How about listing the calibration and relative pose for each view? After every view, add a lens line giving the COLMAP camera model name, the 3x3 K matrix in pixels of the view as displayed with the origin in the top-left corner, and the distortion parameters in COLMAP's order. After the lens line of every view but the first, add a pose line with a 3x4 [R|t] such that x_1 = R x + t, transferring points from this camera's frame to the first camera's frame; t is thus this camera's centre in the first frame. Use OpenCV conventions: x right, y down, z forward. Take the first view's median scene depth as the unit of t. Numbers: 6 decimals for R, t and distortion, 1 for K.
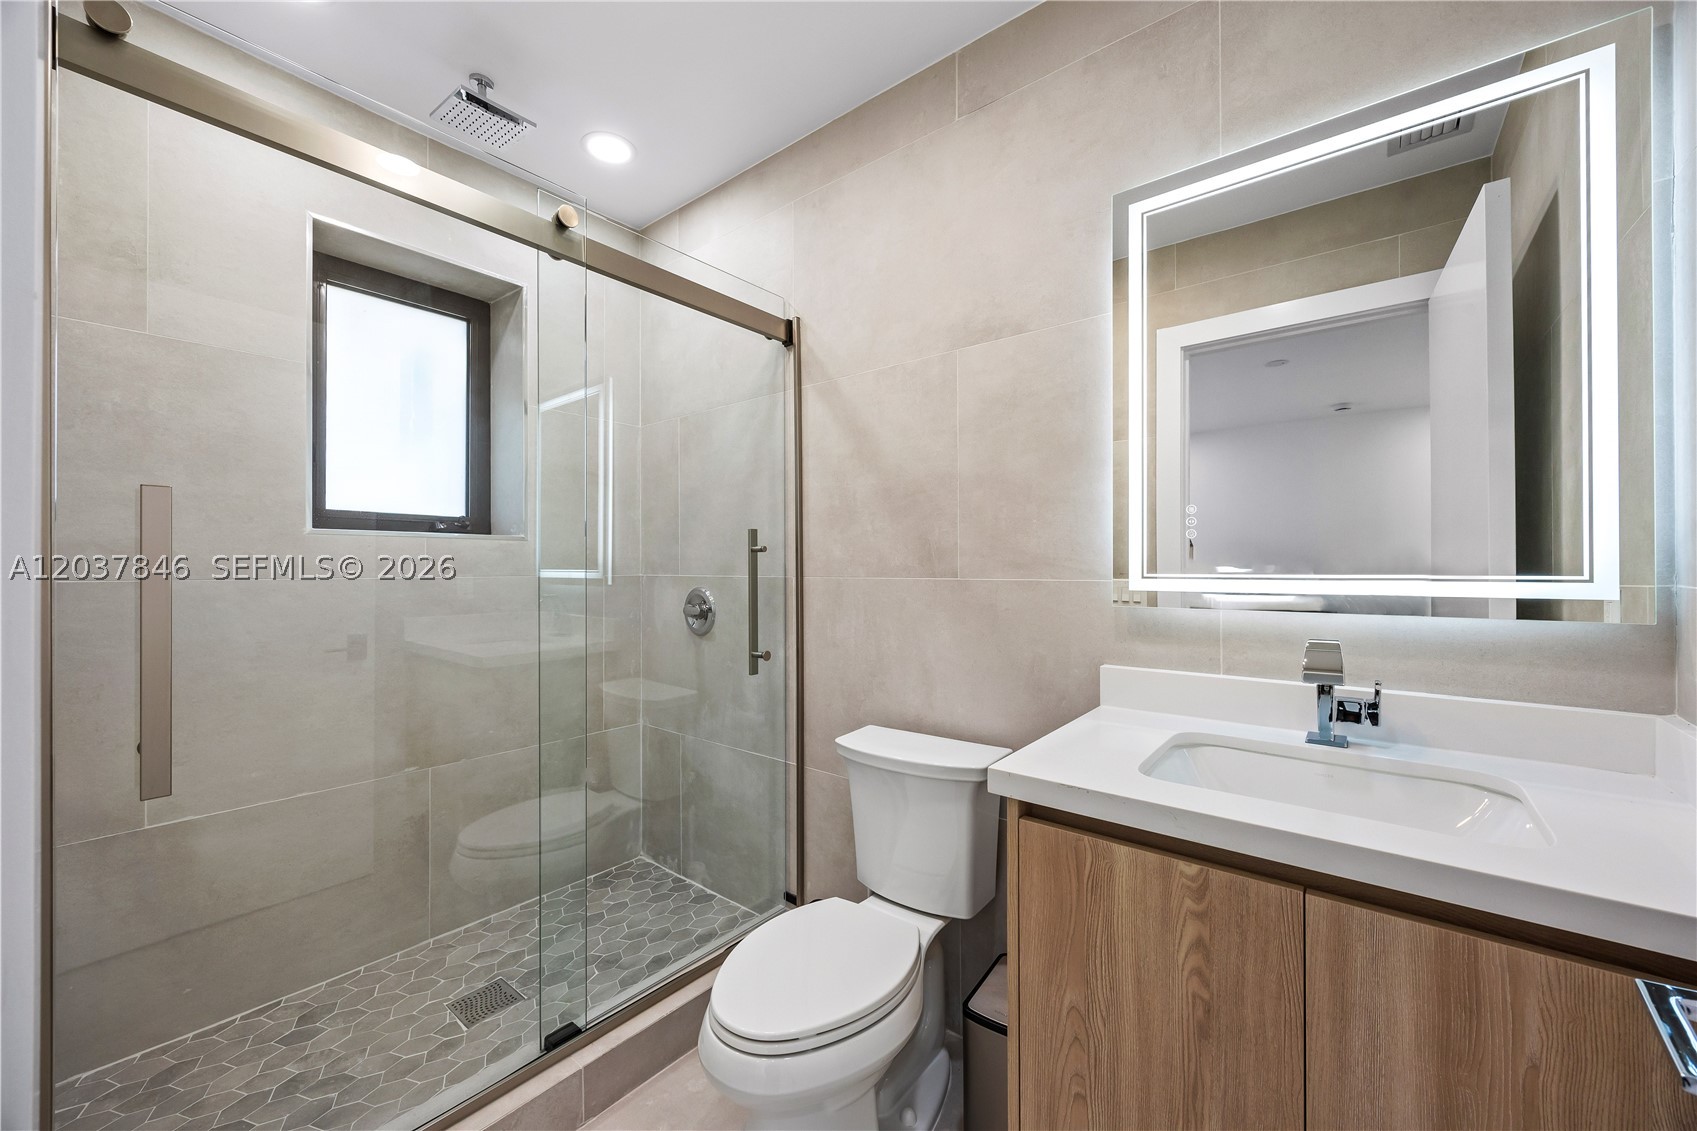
lens RADIAL K [[651.8, 0, 845.0], [0, 651.8, 543.5], [0, 0, 1]] dist [-0.001887, -0.000128]
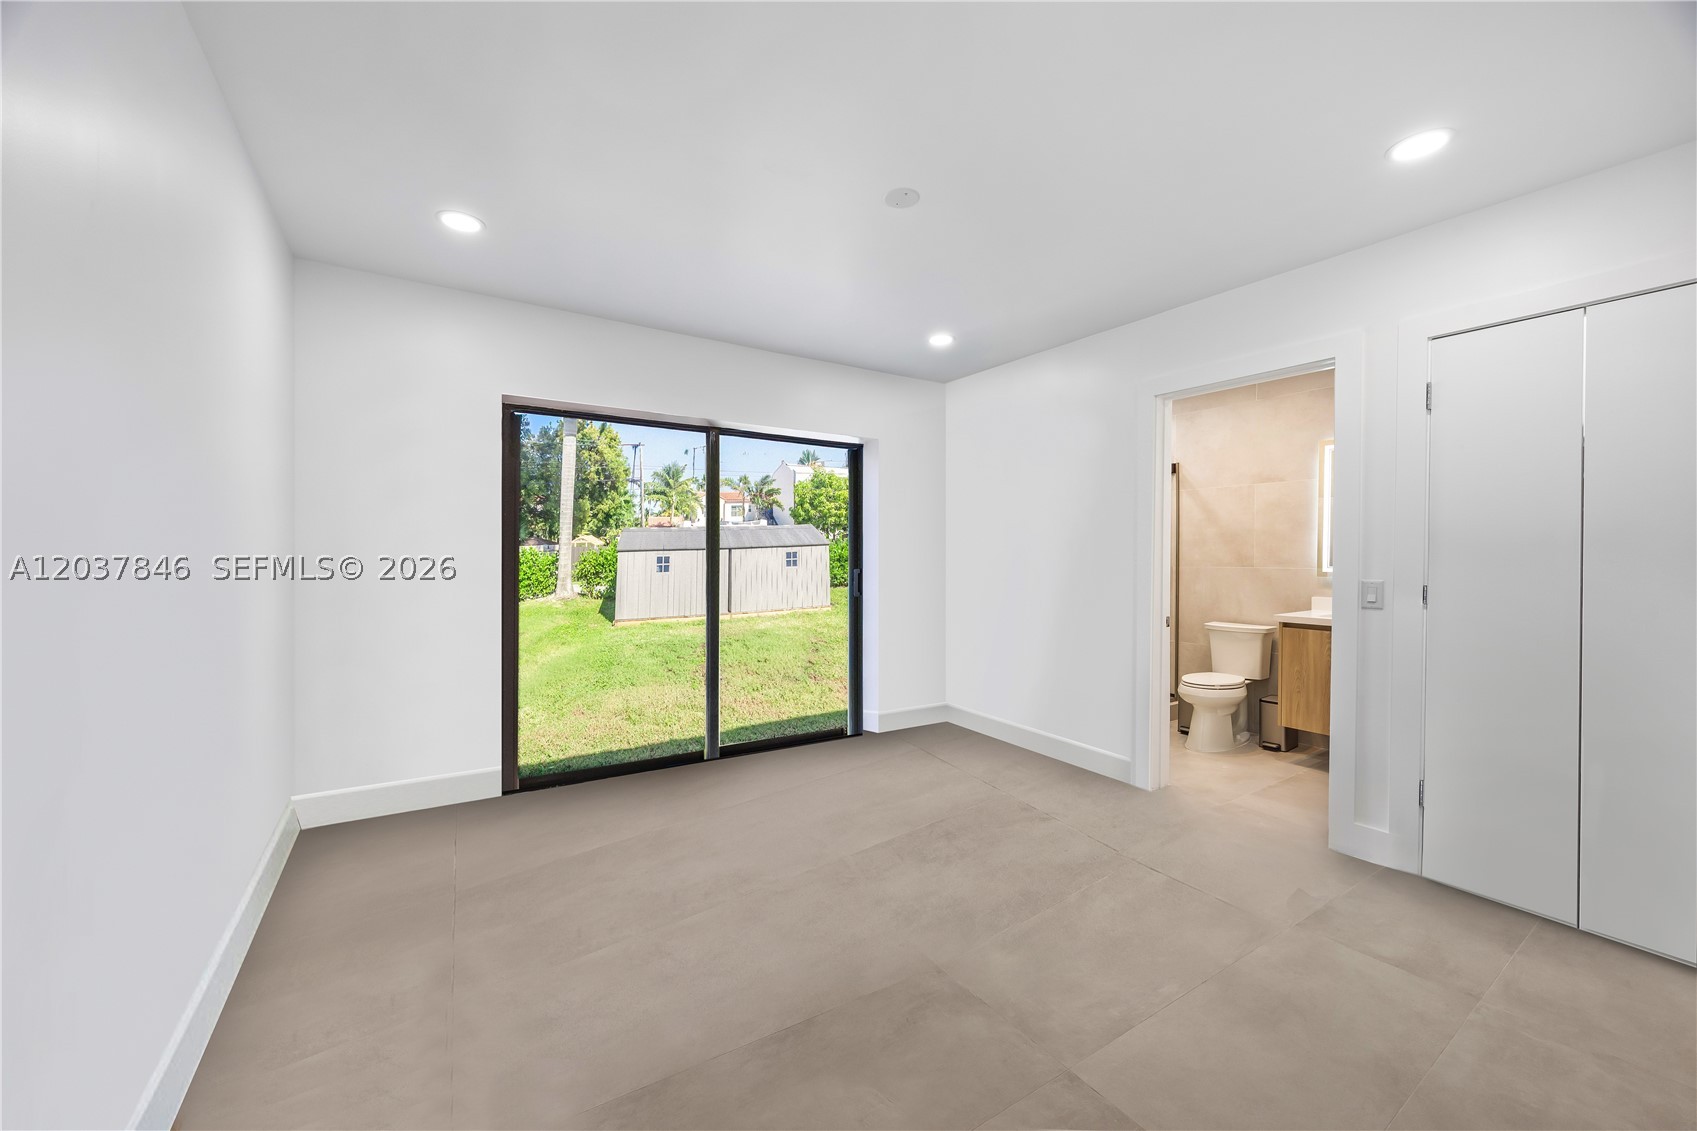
lens RADIAL K [[649.1, 0, 850.0], [0, 649.1, 559.4], [0, 0, 1]] dist [-0.001628, -0.000042]
pose [[0.956719, 0.003118, -0.290997, -0.651001], [0.009480, 0.999078, 0.041872, -0.109020], [0.290860, -0.042819, 0.955807, -2.077643]]
